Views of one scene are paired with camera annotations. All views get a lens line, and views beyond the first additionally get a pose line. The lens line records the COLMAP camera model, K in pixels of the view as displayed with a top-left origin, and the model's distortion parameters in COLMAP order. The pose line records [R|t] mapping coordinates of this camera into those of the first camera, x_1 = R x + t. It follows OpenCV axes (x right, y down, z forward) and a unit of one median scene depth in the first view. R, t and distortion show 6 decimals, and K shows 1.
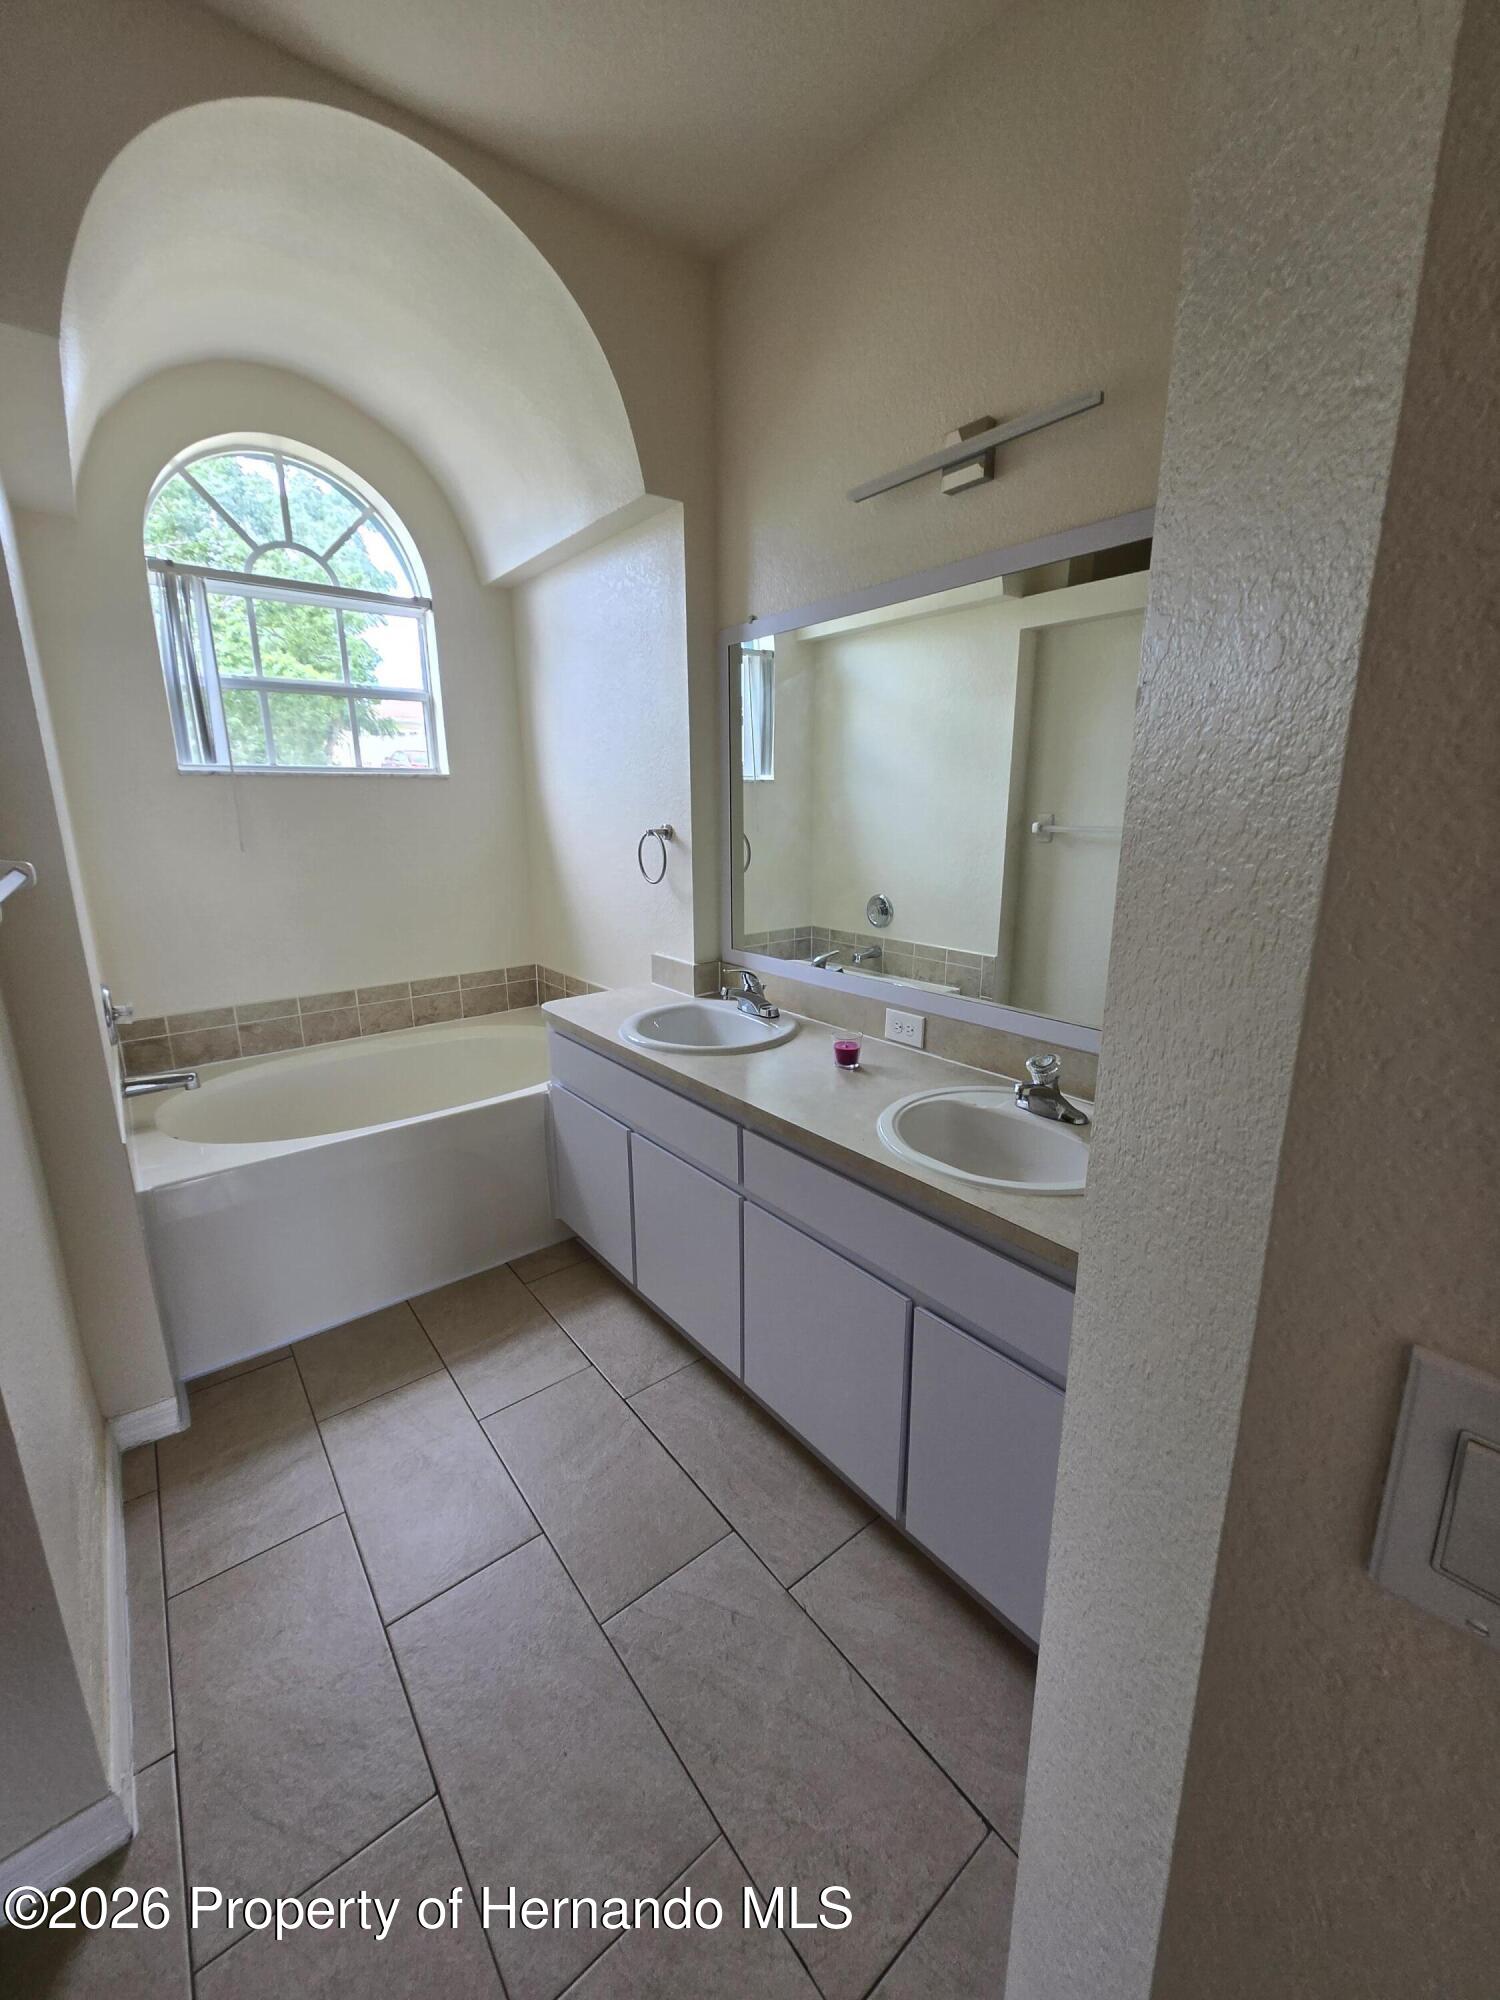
lens RADIAL K [[789.5, 0, 745.1], [0, 789.5, 989.2], [0, 0, 1]] dist [-0.001158, -0.000265]
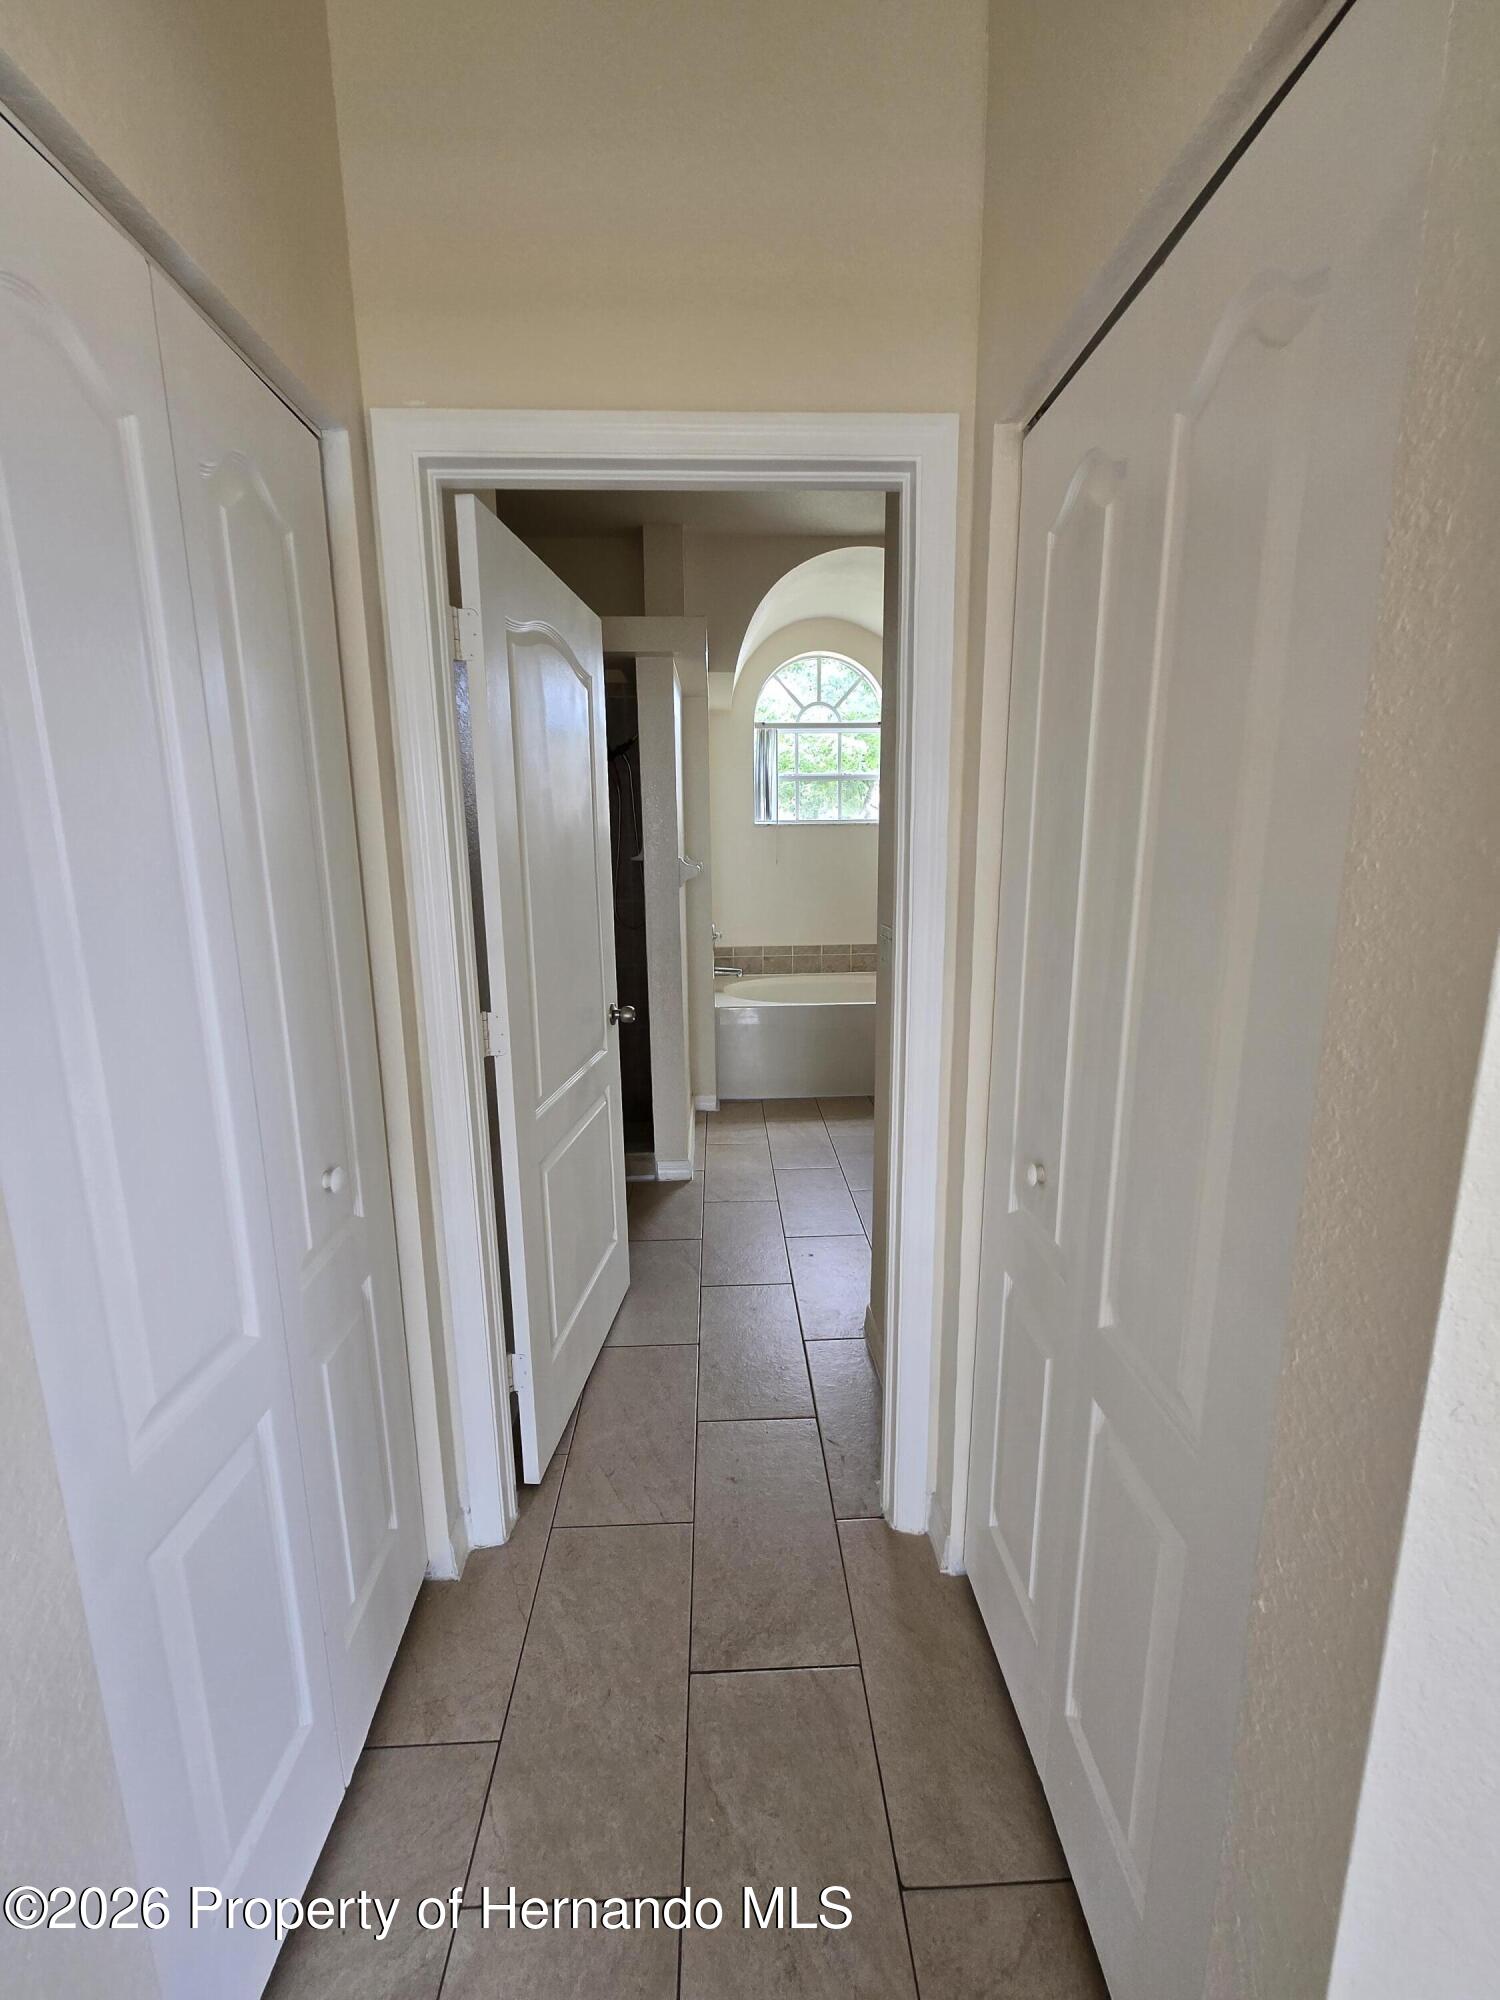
lens RADIAL K [[789.5, 0, 749.5], [0, 789.5, 997.2], [0, 0, 1]] dist [-0.001158, -0.000265]
pose [[0.810675, 0.109522, -0.575162, 0.519686], [-0.128706, 0.991655, 0.007421, 0.158532], [0.571175, 0.068011, 0.818006, -0.678559]]
